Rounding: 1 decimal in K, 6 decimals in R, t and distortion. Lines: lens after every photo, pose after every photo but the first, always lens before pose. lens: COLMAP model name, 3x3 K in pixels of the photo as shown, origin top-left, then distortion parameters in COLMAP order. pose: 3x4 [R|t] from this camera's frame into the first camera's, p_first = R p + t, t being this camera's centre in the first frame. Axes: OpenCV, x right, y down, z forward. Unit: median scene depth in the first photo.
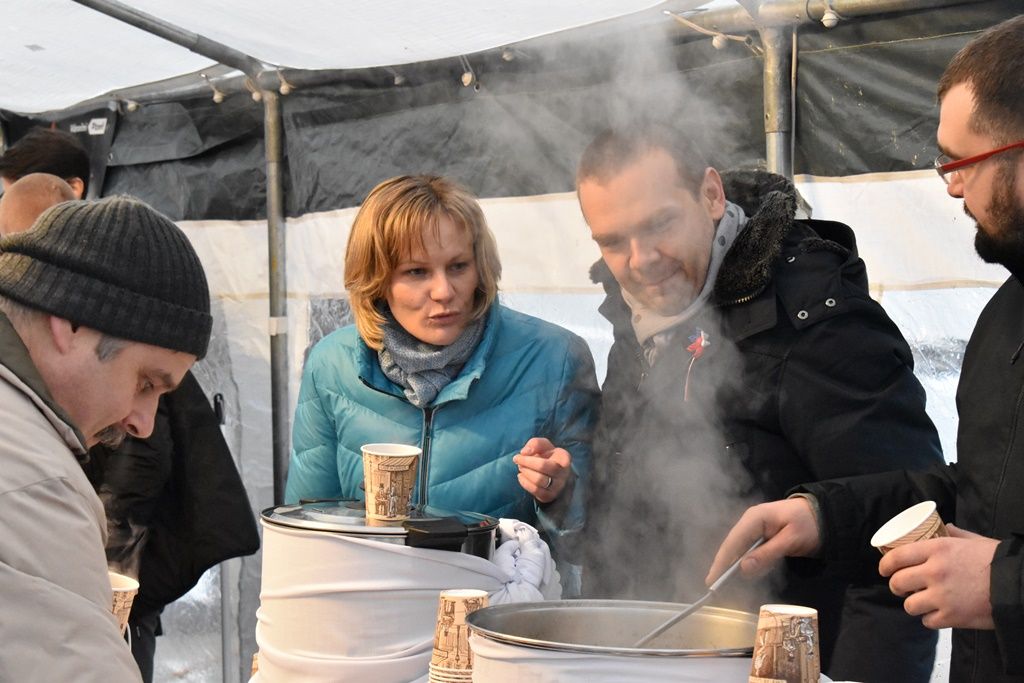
lens RADIAL K [[2414.0, 0, 472.4], [0, 2414.0, 343.3], [0, 0, 1]] dist [0.069452, 0.137217]
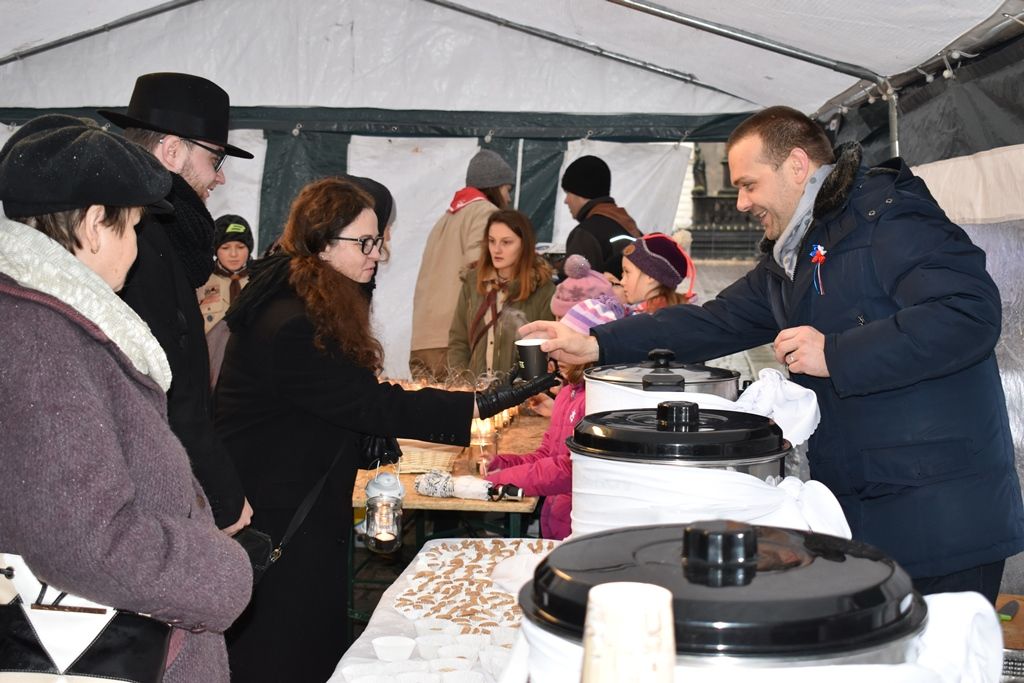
lens RADIAL K [[1561.0, 0, 506.6], [0, 1561.0, 339.6], [0, 0, 1]] dist [-0.021204, 0.064743]
pose [[0.838751, 0.013855, -0.544339, 0.241188], [0.006794, 0.999332, 0.035905, 0.009824], [0.544473, -0.033813, 0.838097, 0.073259]]
